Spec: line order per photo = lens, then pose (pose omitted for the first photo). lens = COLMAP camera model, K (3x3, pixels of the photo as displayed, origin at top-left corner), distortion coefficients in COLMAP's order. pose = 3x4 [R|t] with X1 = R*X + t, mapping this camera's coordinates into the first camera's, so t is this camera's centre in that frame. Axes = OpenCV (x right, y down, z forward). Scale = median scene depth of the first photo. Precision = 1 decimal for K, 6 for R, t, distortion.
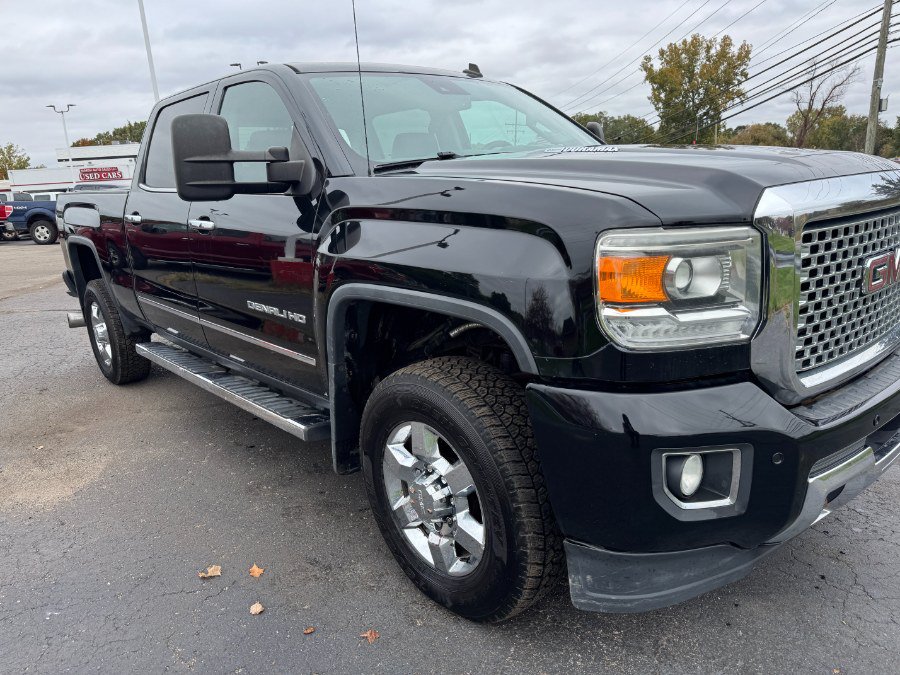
lens RADIAL K [[625.2, 0, 450.2], [0, 625.2, 351.8], [0, 0, 1]] dist [0.002170, -0.001677]
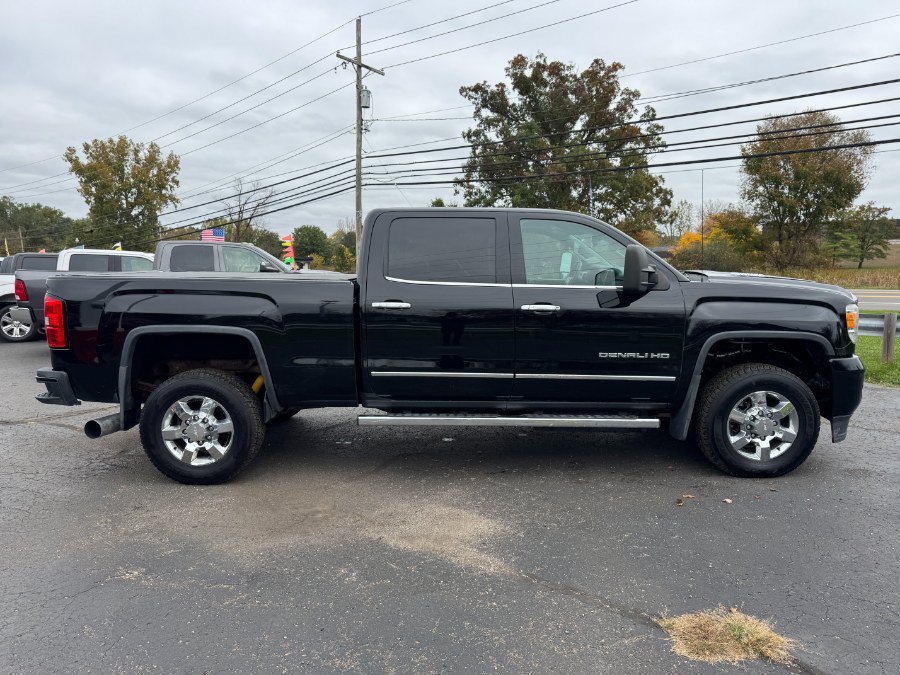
lens RADIAL K [[631.4, 0, 460.7], [0, 631.4, 337.8], [0, 0, 1]] dist [0.006921, -0.033525]
pose [[0.659906, -0.029927, 0.750752, -2.302044], [0.159940, 0.981900, -0.101444, -0.015689], [-0.734128, 0.187019, 0.652748, 0.257926]]
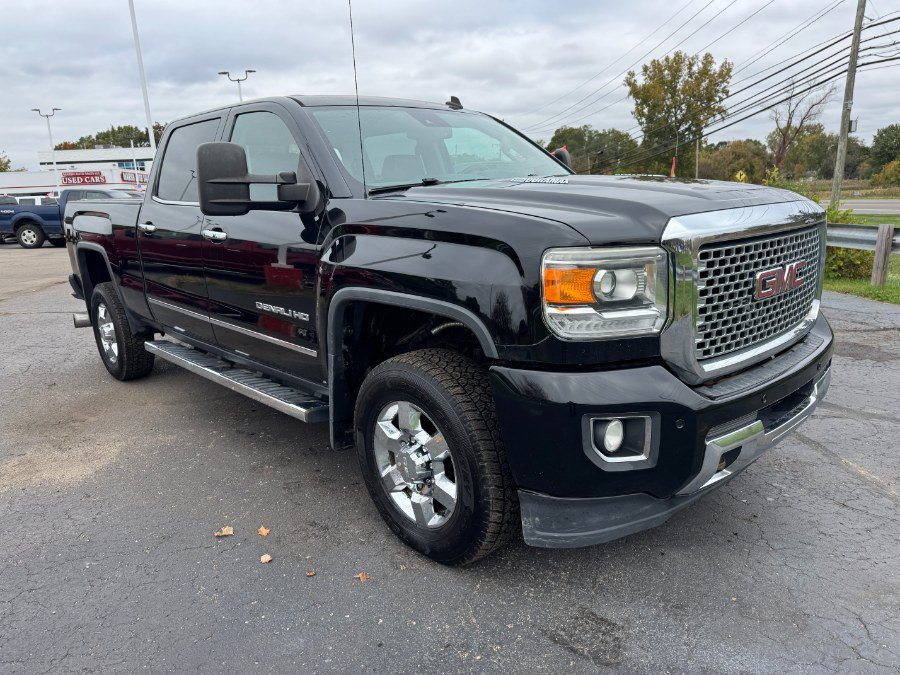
lens RADIAL K [[625.2, 0, 450.2], [0, 625.2, 351.8], [0, 0, 1]] dist [0.002170, -0.001677]
pose [[0.999616, 0.010474, 0.025654, 0.006392], [-0.010098, 0.999841, -0.014727, 0.030760], [-0.025804, 0.014462, 0.999562, -0.206697]]
